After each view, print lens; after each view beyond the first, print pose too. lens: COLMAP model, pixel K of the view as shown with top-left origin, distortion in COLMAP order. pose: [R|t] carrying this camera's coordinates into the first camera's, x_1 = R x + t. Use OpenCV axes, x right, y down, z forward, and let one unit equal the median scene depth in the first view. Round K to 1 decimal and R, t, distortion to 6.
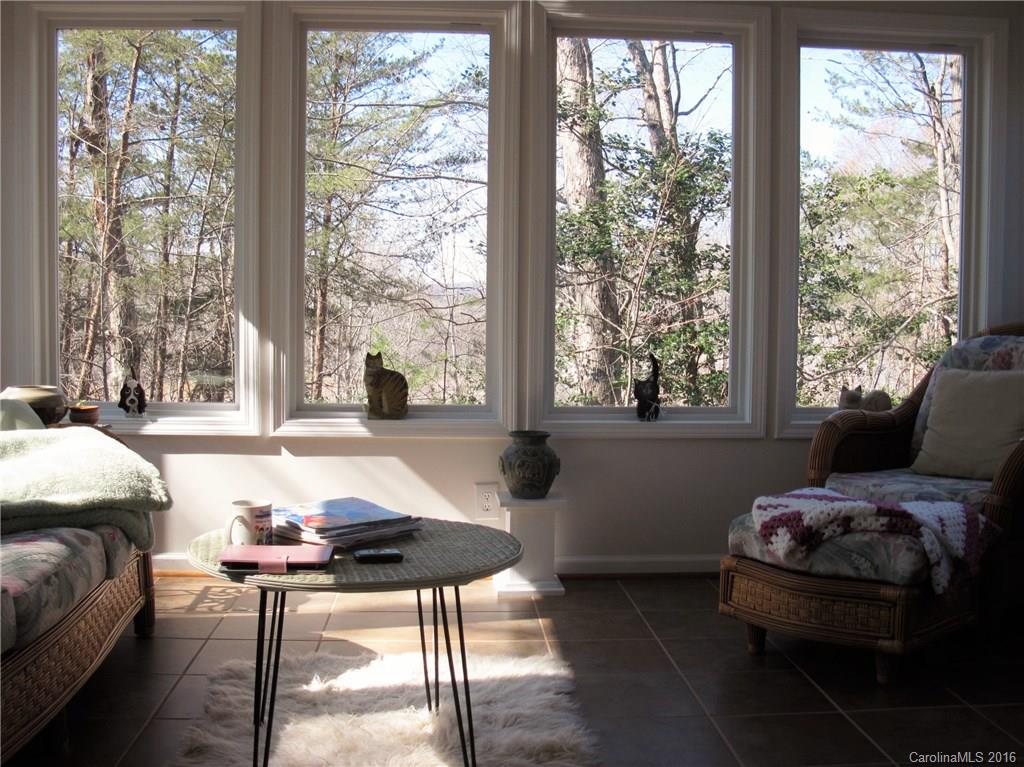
lens RADIAL K [[1115.6, 0, 510.7], [0, 1115.6, 403.4], [0, 0, 1]] dist [-0.208181, 0.217869]
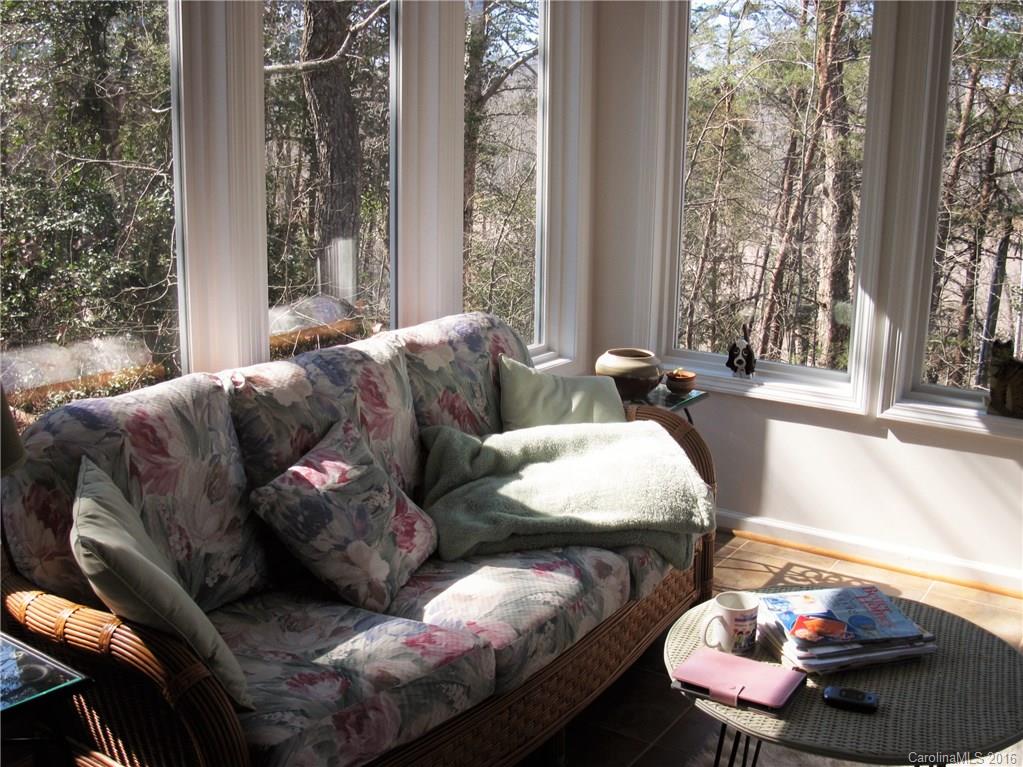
lens RADIAL K [[1114.5, 0, 510.2], [0, 1114.5, 403.4], [0, 0, 1]] dist [-0.208181, 0.217869]
pose [[0.797716, 0.146381, -0.584997, 0.103929], [-0.056294, 0.983931, 0.169440, -0.174169], [0.600400, -0.102233, 0.793139, 0.126742]]
